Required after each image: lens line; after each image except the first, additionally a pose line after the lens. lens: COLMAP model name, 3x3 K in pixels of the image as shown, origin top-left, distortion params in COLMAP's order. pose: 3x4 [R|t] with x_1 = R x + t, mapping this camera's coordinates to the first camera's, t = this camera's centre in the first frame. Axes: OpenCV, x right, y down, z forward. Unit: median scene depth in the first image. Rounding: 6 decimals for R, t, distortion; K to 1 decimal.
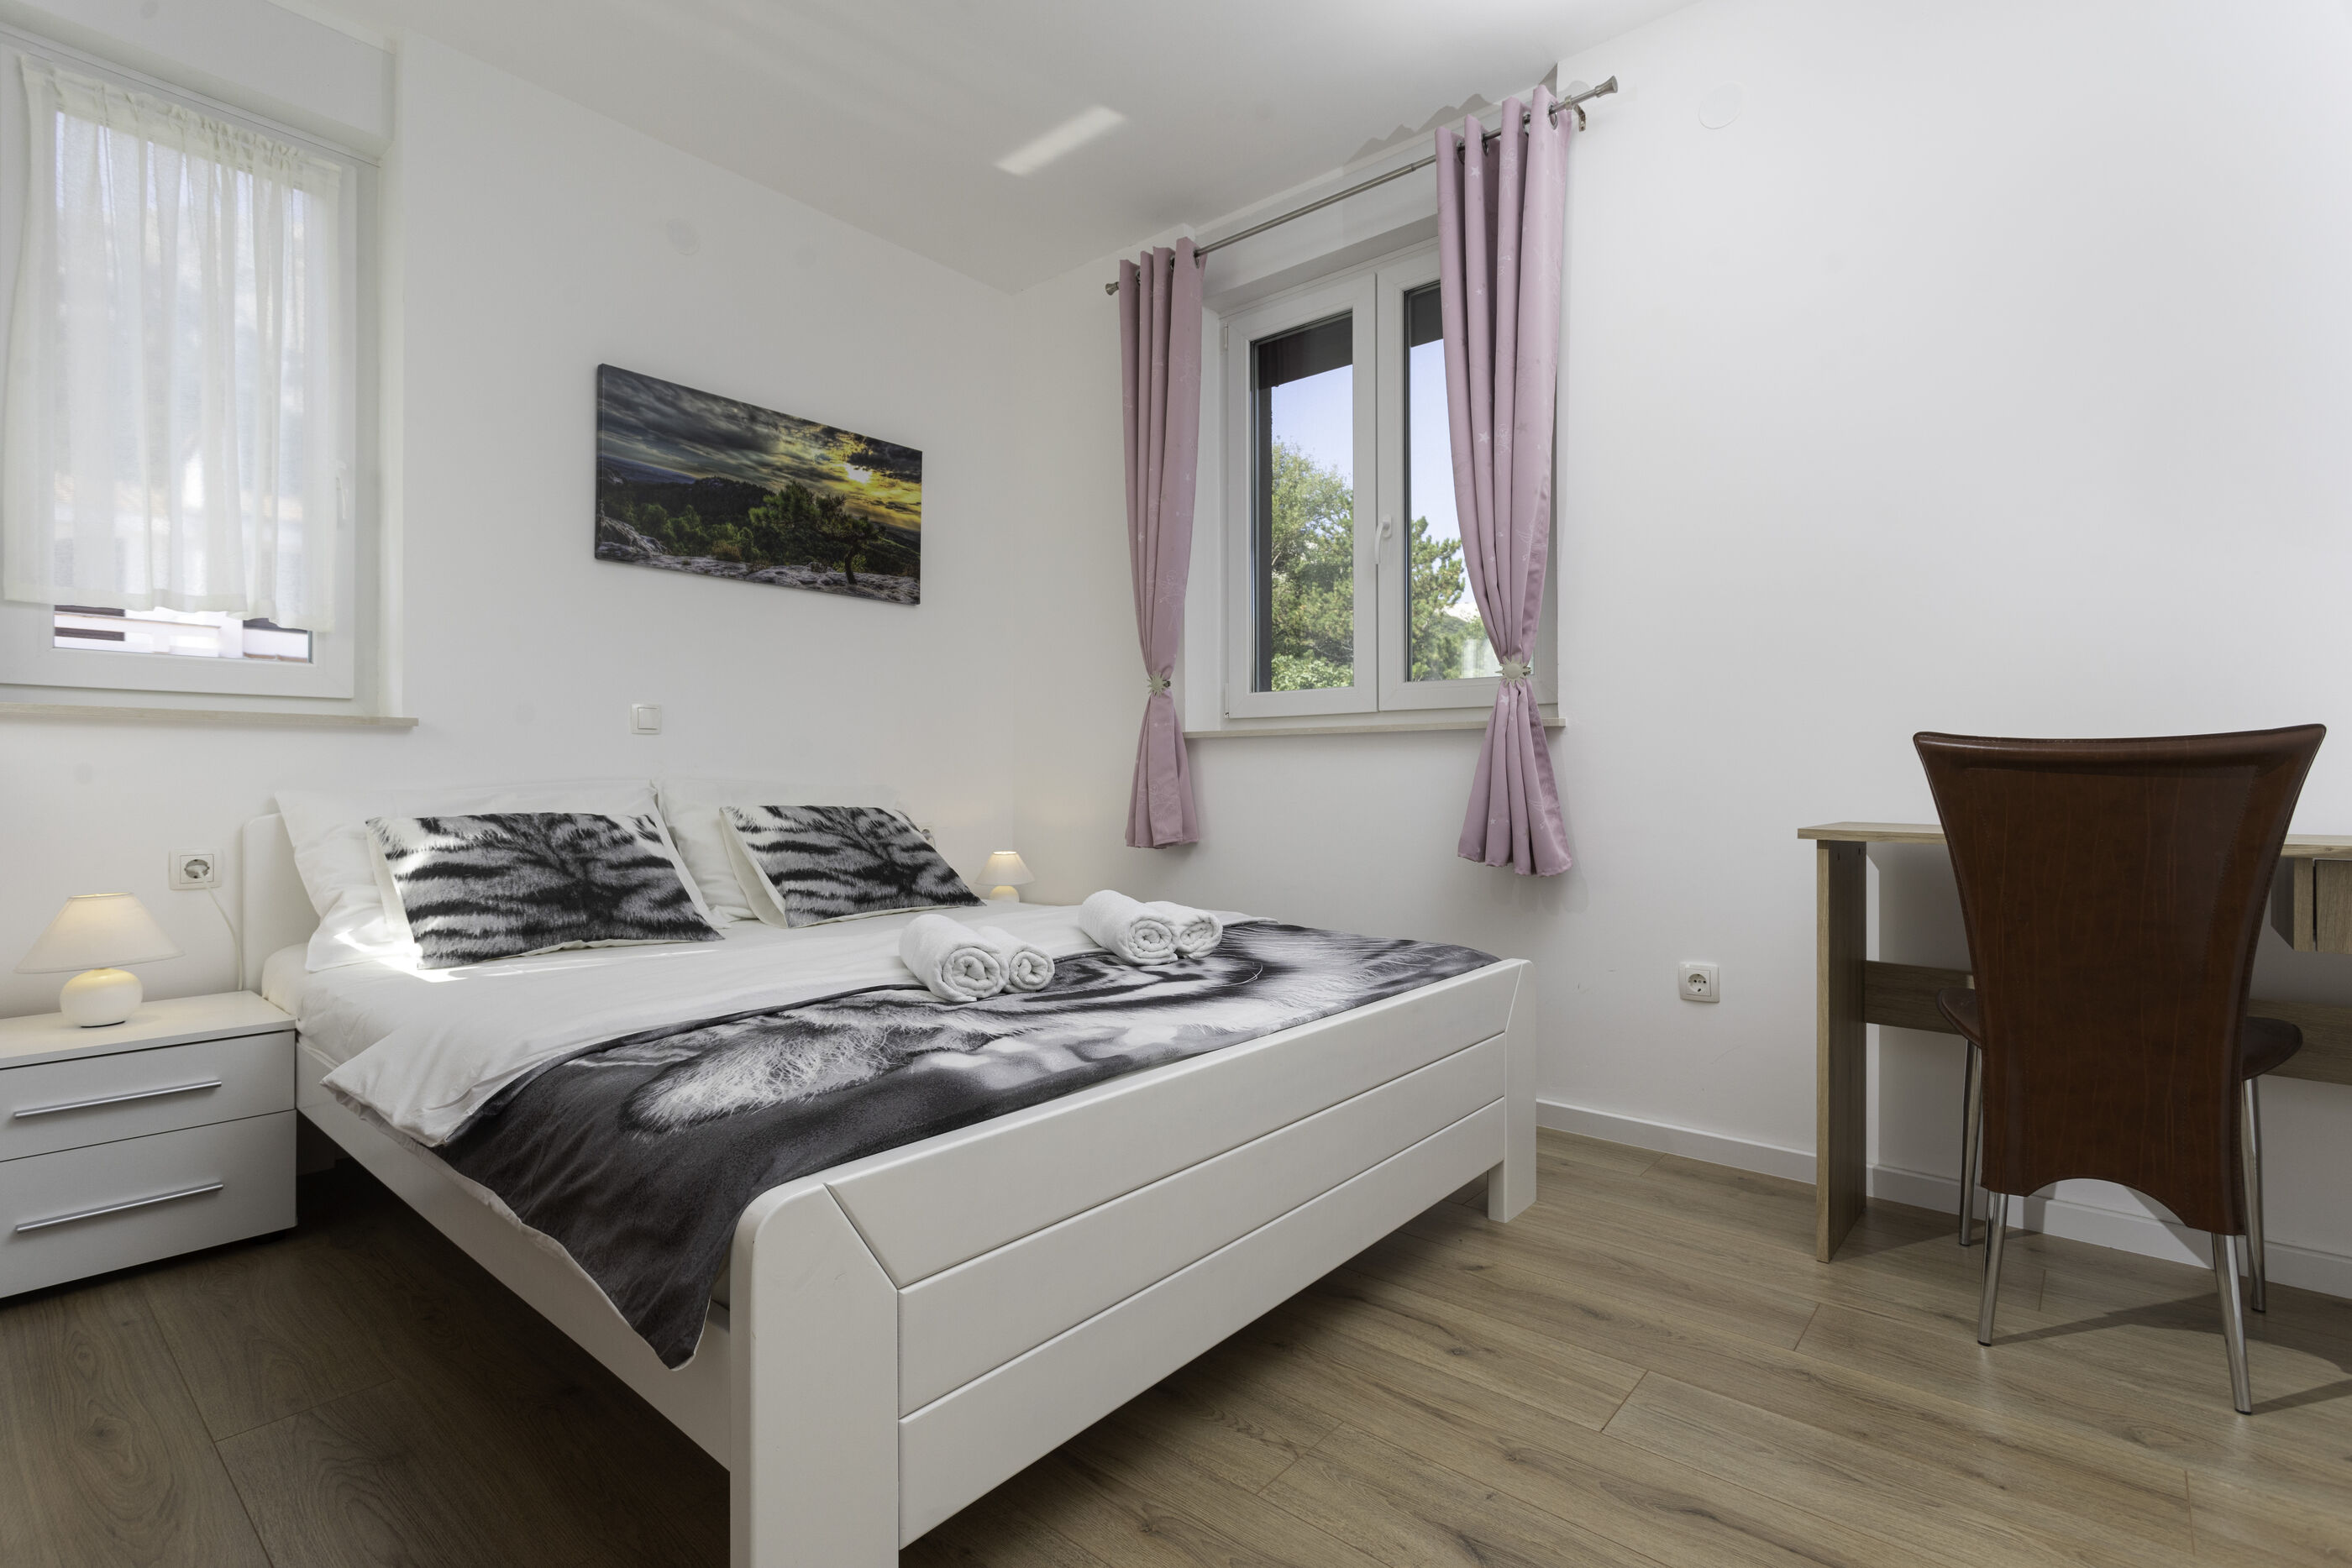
lens RADIAL K [[1100.9, 0, 1175.5], [0, 1100.9, 773.0], [0, 0, 1]] dist [-0.002211, 0.003032]
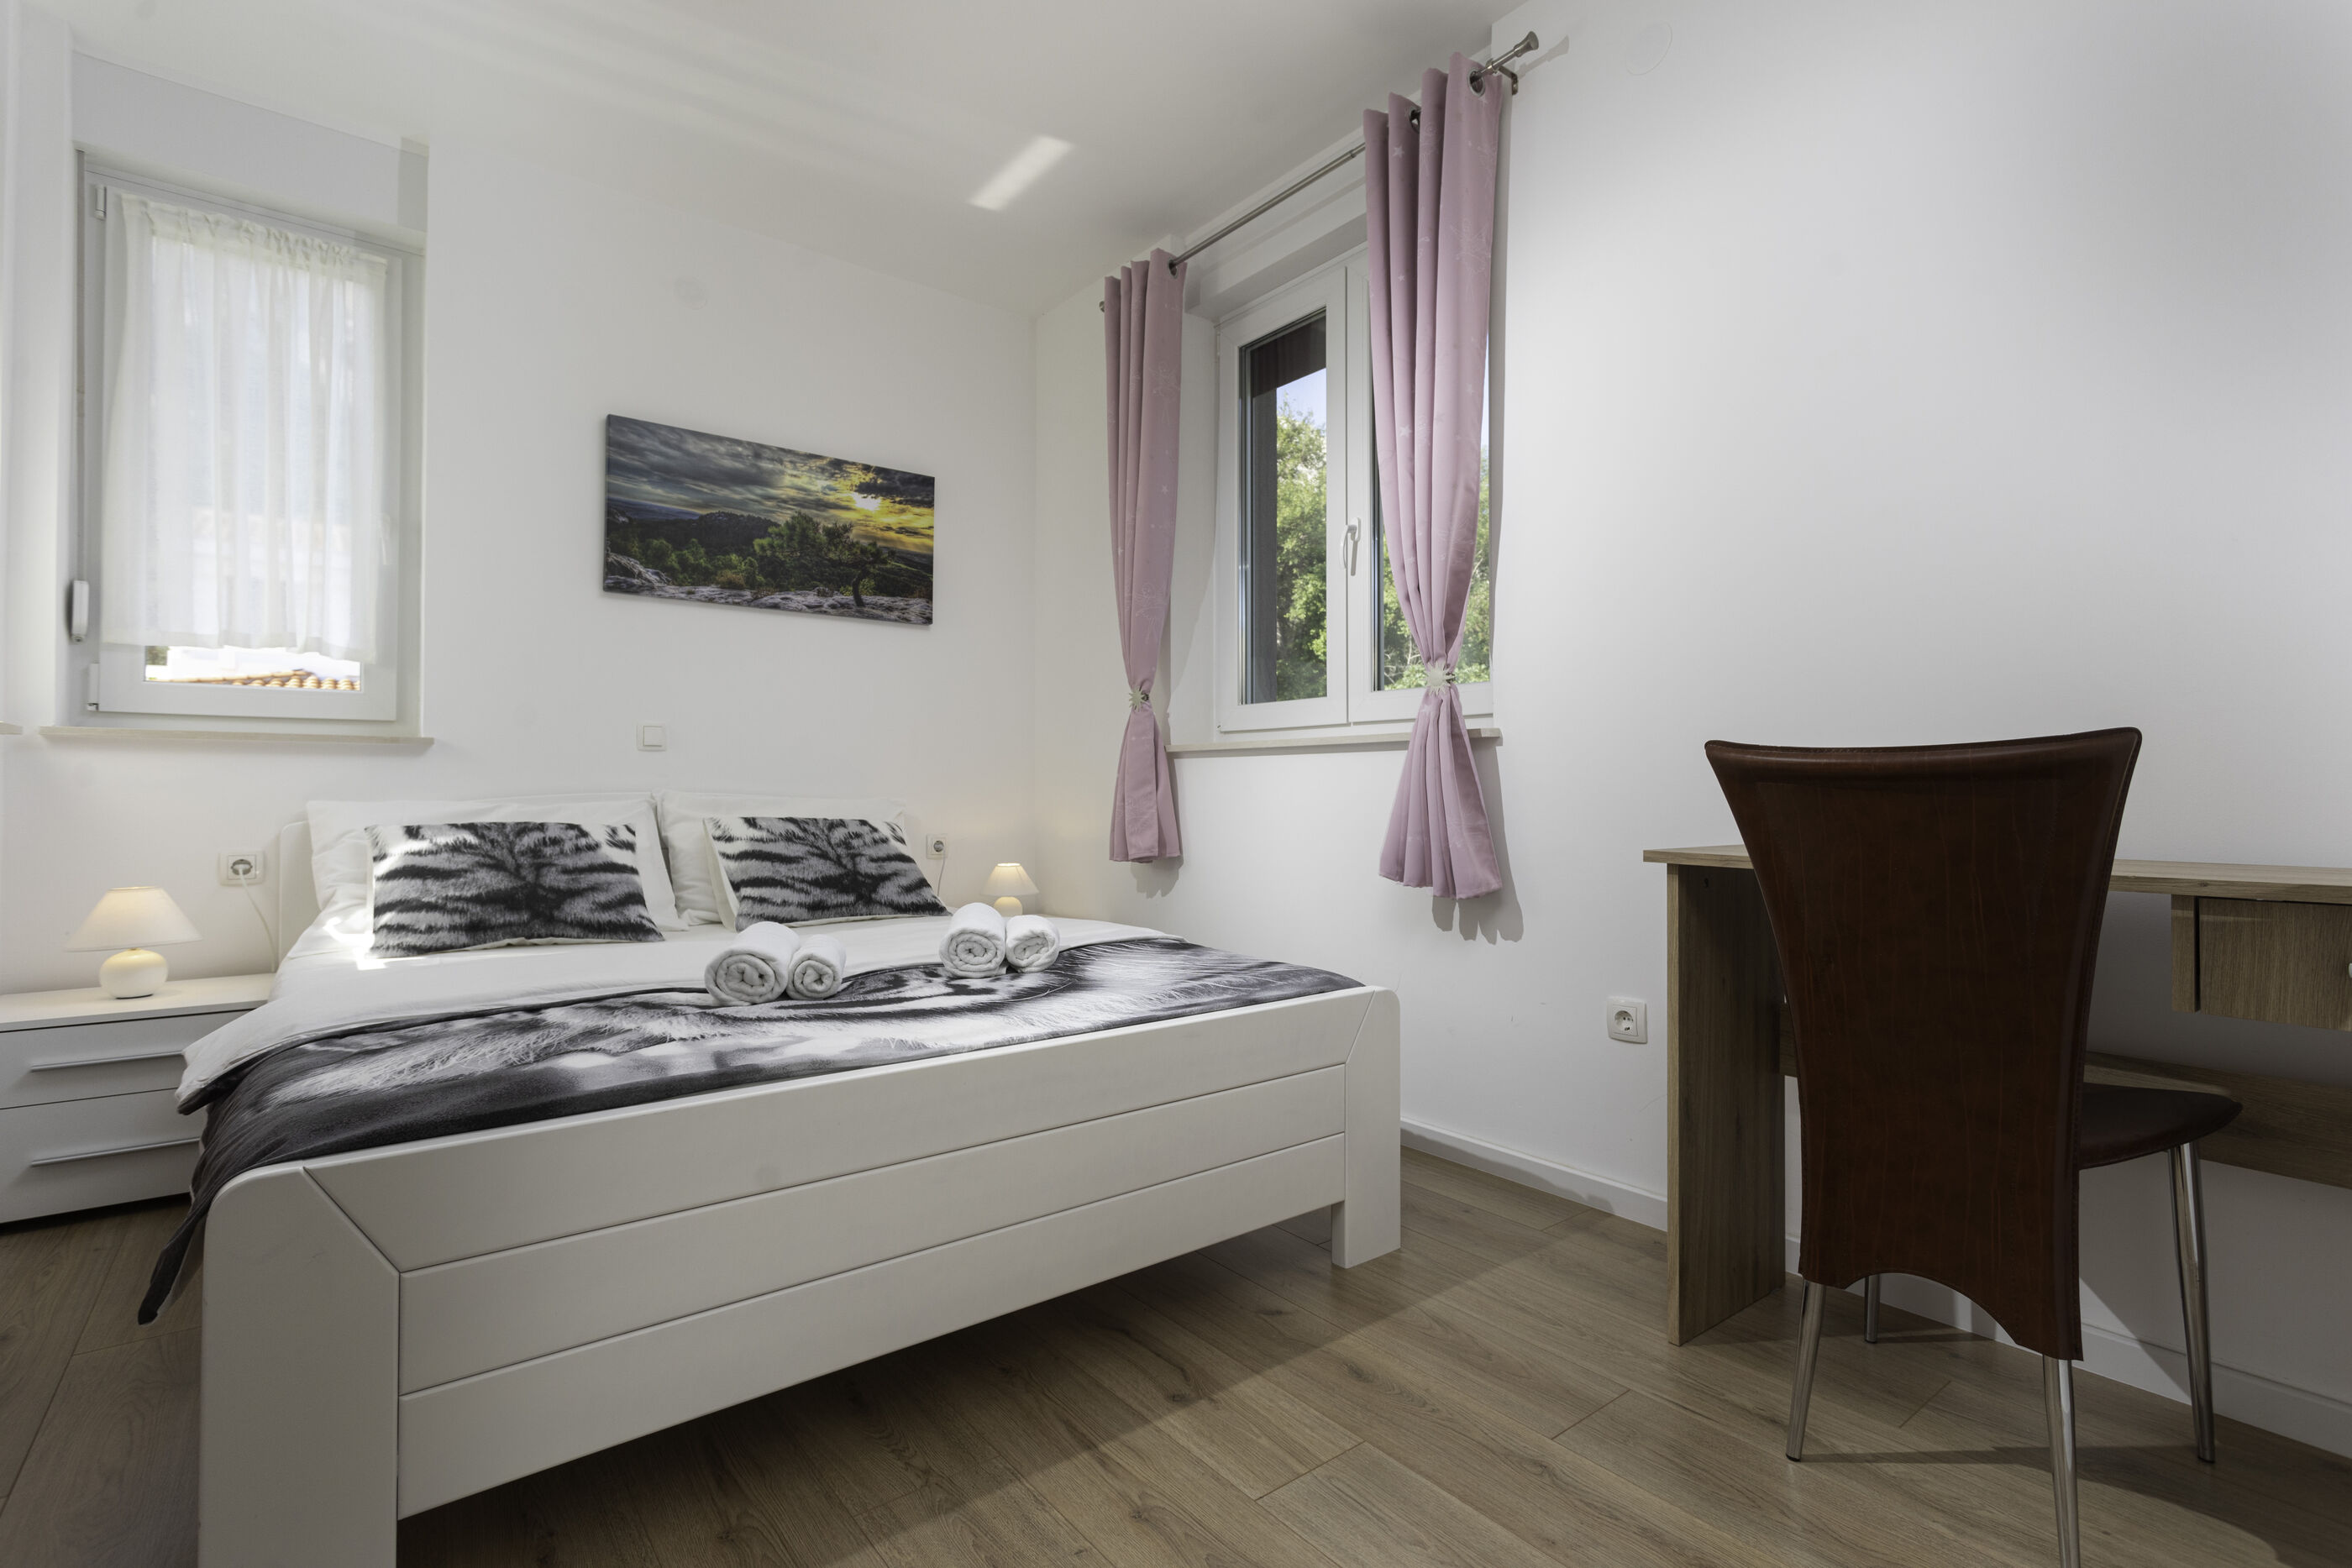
lens RADIAL K [[1100.9, 0, 1173.4], [0, 1100.9, 777.1], [0, 0, 1]] dist [-0.002211, 0.003032]
pose [[0.979906, -0.000035, -0.199459, 0.272396], [-0.001789, 0.999958, -0.008964, -0.000148], [0.199451, 0.009141, 0.979865, 0.040681]]
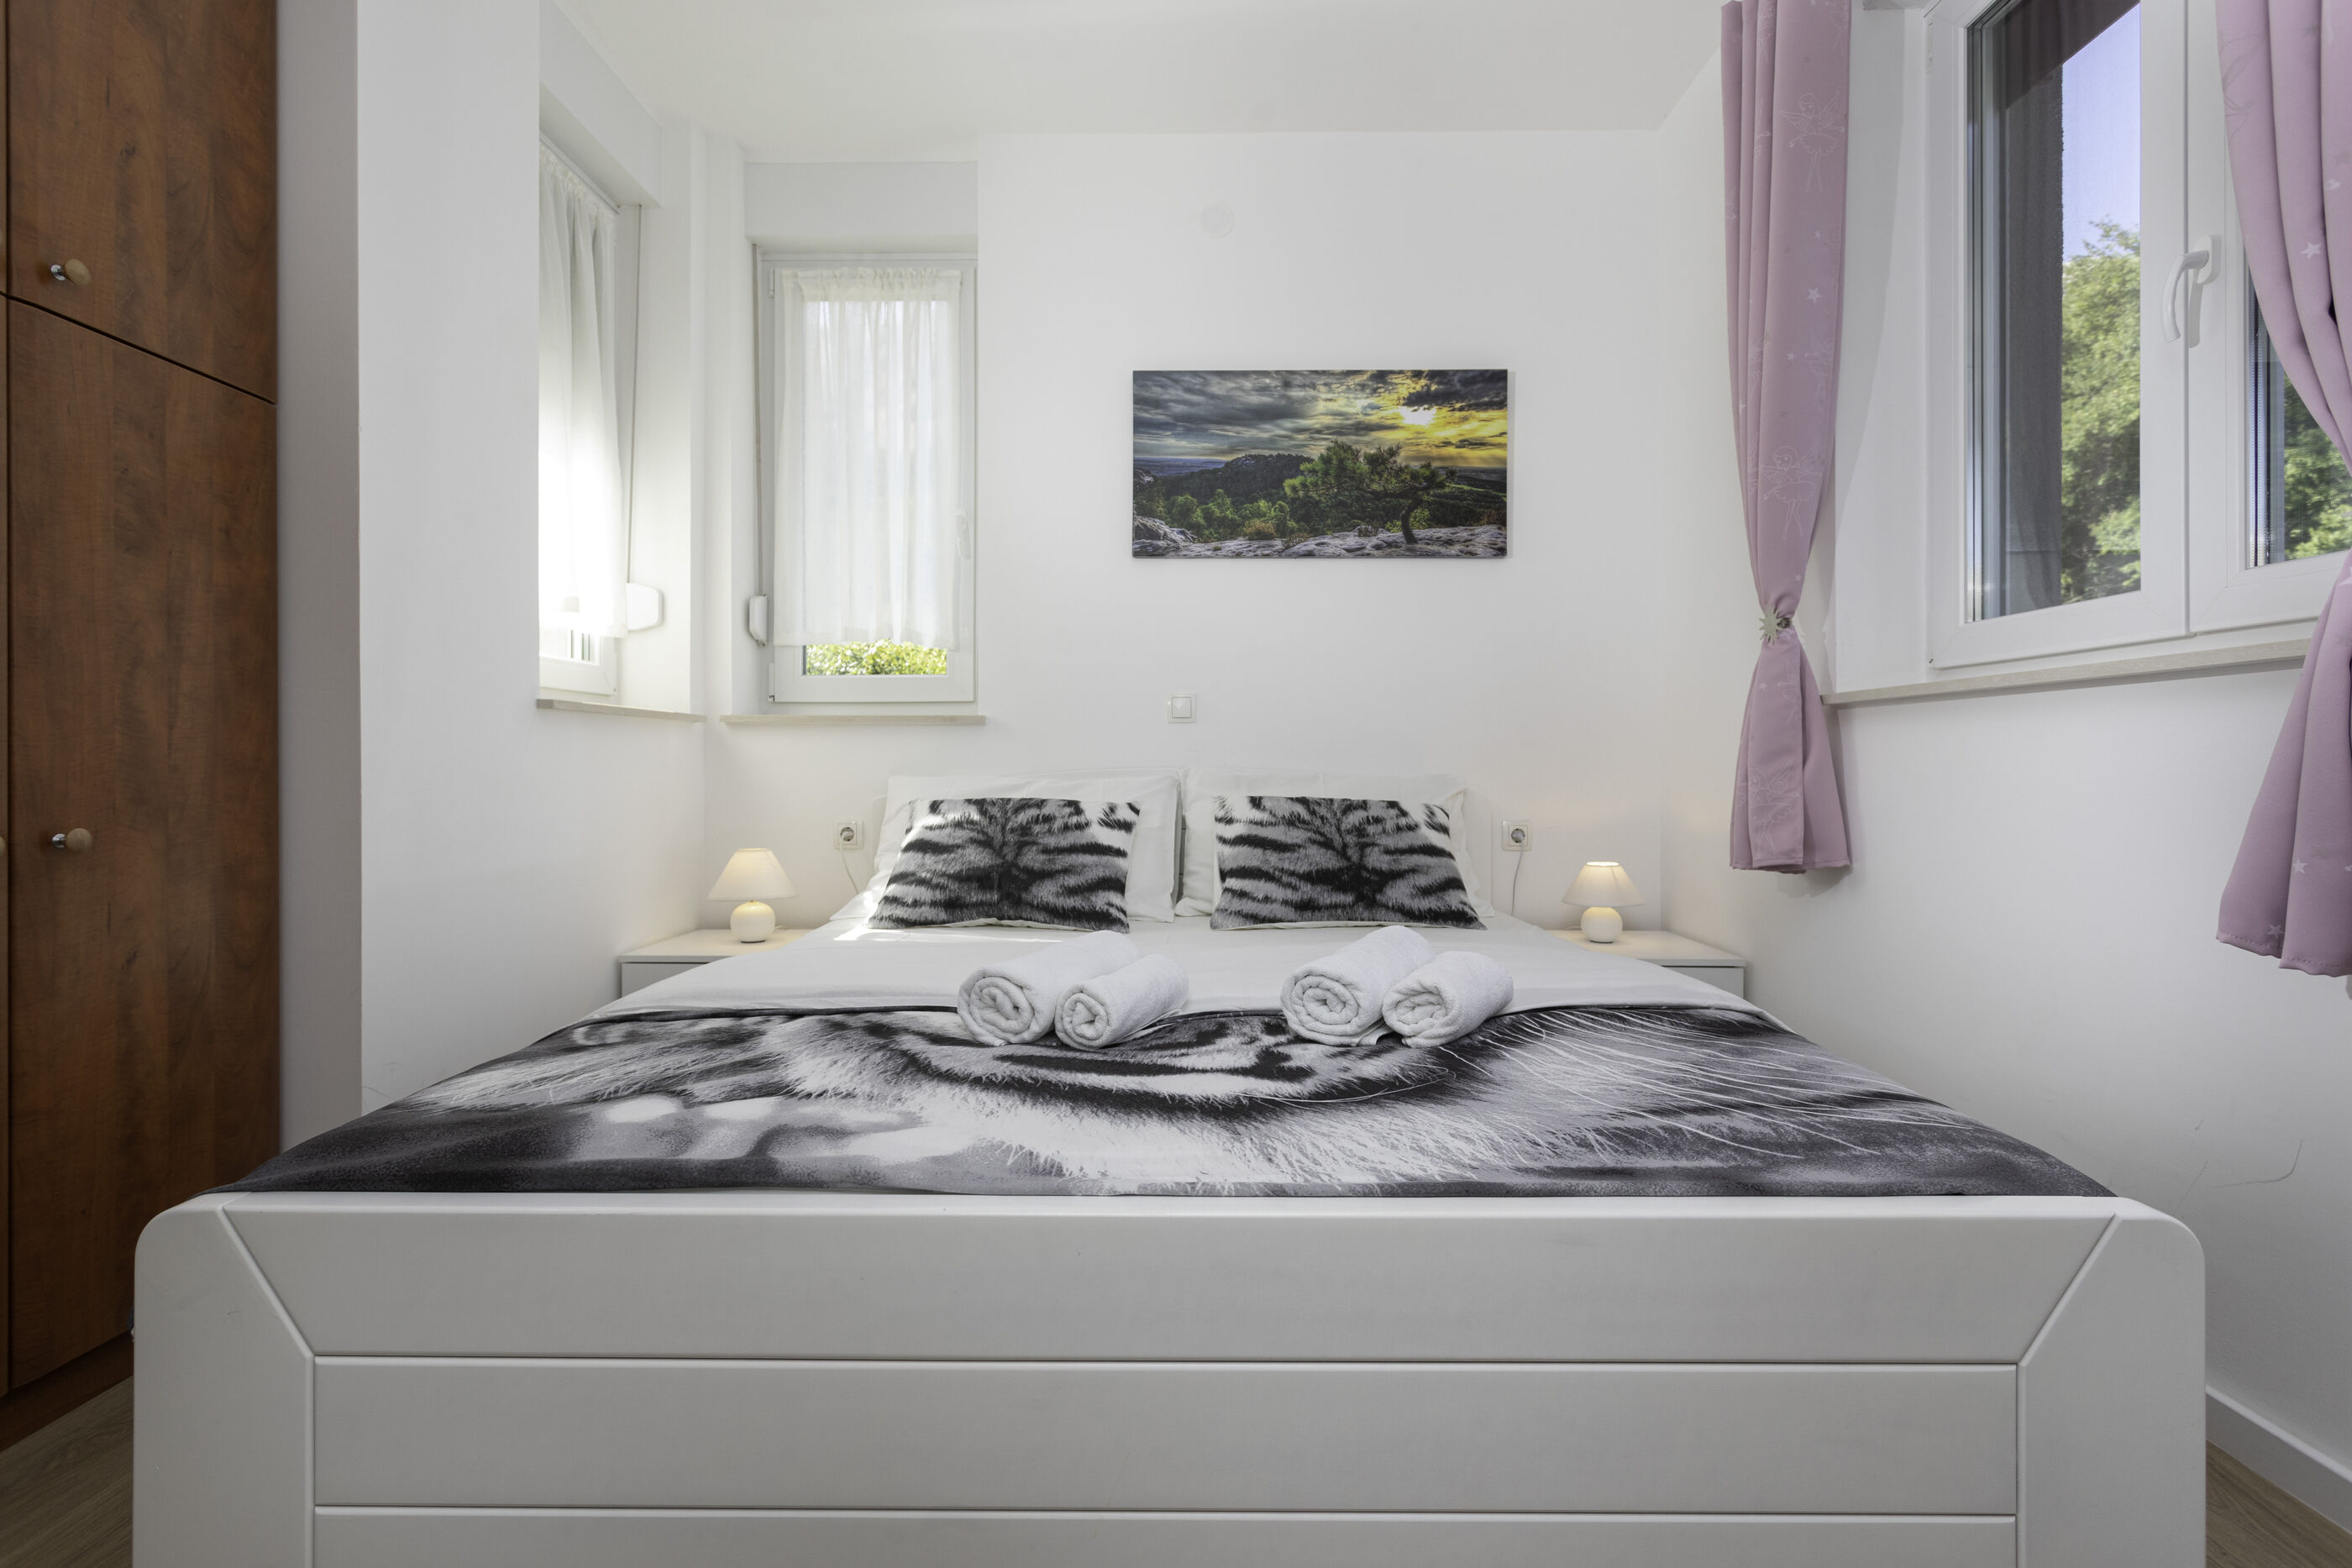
lens RADIAL K [[1100.9, 0, 1163.0], [0, 1100.9, 768.8], [0, 0, 1]] dist [-0.002211, 0.003032]
pose [[0.636791, 0.001091, -0.771036, 0.330285], [0.003111, 0.999987, 0.003985, 0.003085], [0.771030, -0.004937, 0.636780, 0.381469]]
